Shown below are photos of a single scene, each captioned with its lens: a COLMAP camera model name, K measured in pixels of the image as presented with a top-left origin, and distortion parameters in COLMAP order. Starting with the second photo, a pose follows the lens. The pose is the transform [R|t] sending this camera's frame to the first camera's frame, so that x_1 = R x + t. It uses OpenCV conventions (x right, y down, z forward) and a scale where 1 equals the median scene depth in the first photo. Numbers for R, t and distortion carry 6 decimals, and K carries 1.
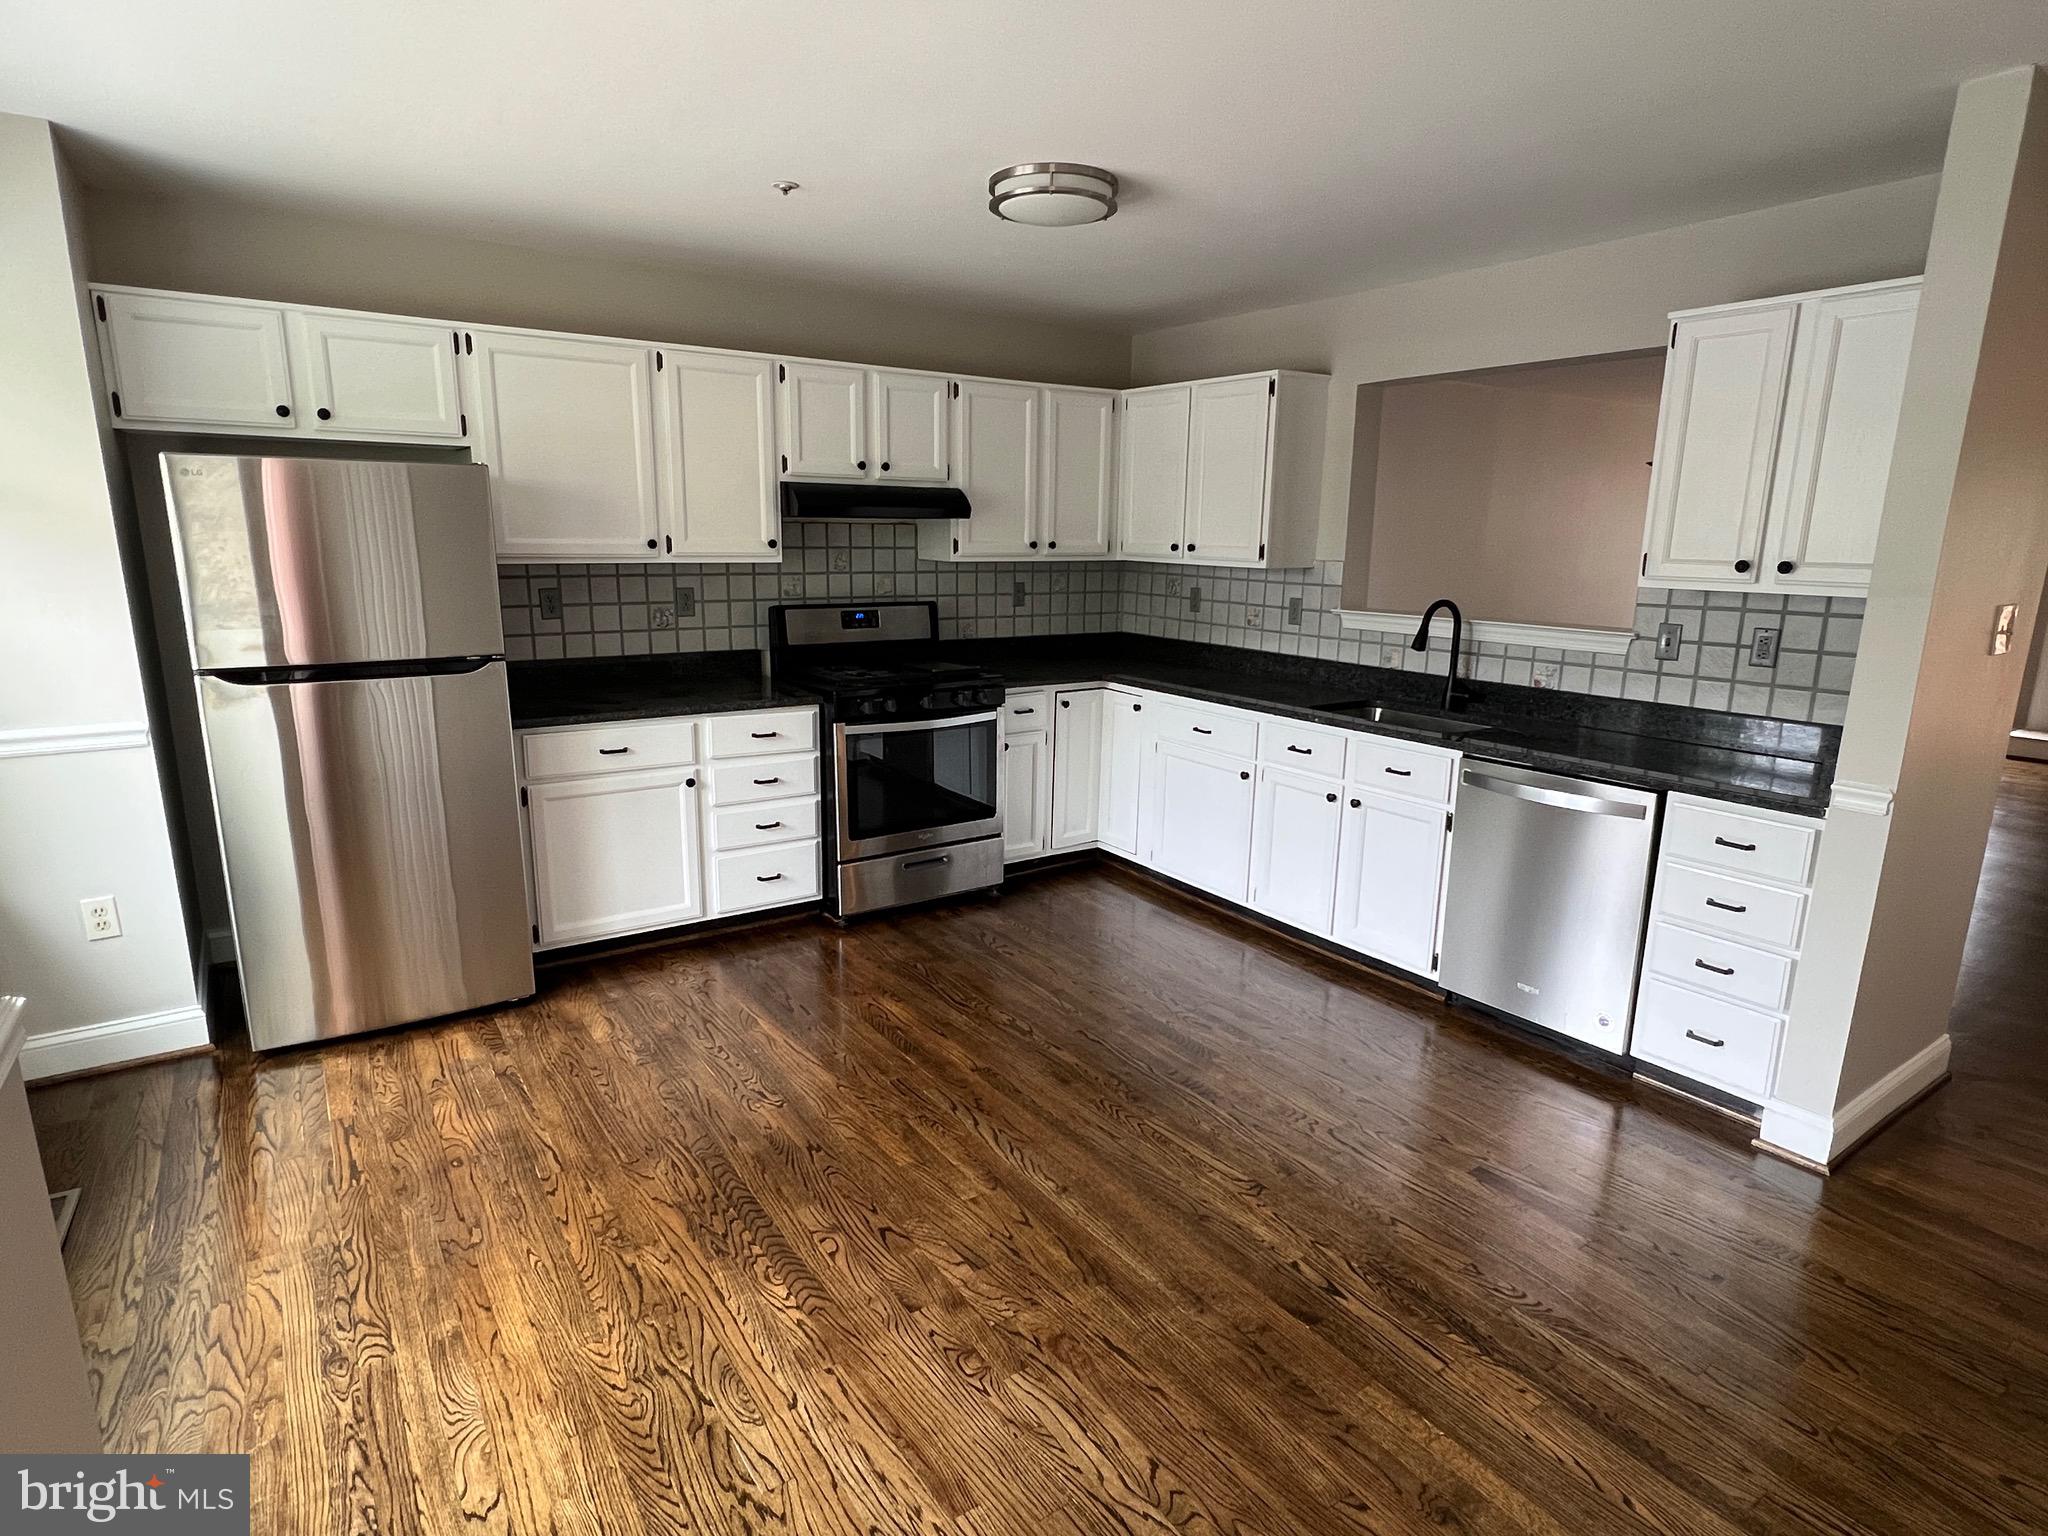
lens RADIAL K [[1077.4, 0, 1022.8], [0, 1077.4, 759.8], [0, 0, 1]] dist [-0.005297, -0.000276]
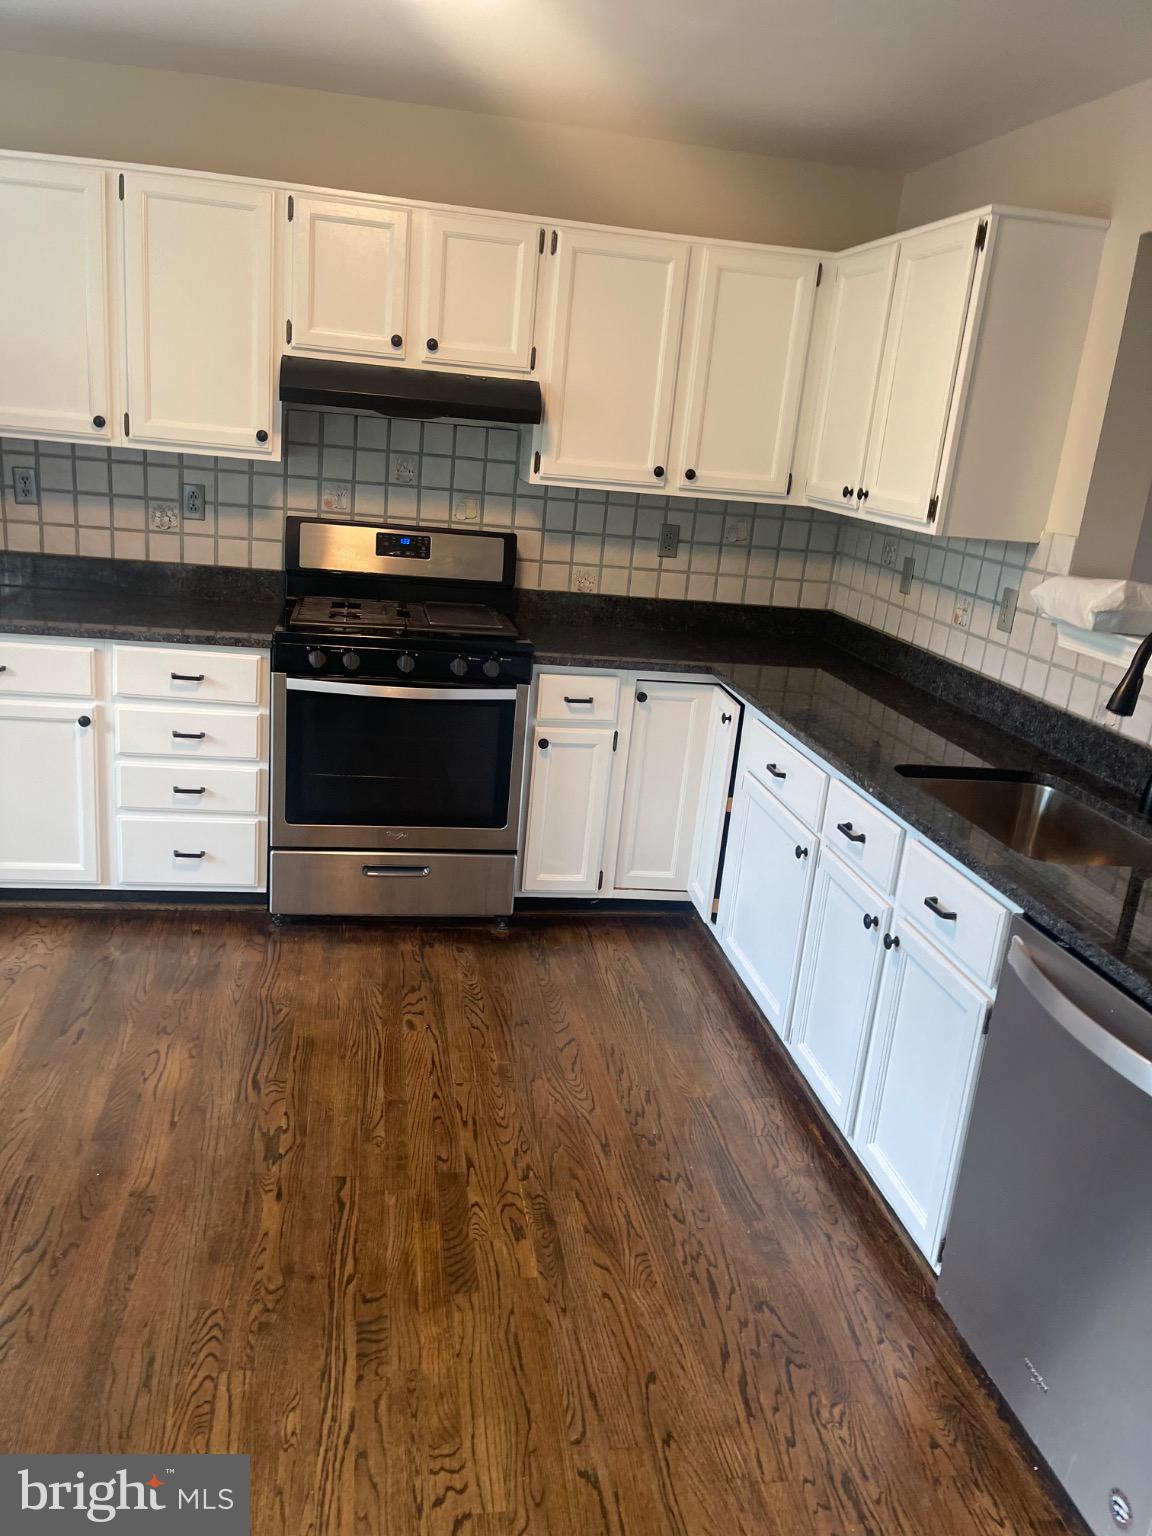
lens RADIAL K [[1156.8, 0, 574.8], [0, 1156.8, 769.3], [0, 0, 1]] dist [0.041243, -0.009759]
pose [[0.907534, 0.181624, -0.378676, 0.318695], [-0.161703, 0.983253, 0.084060, -0.066893], [0.387601, -0.015055, 0.921704, 0.289771]]
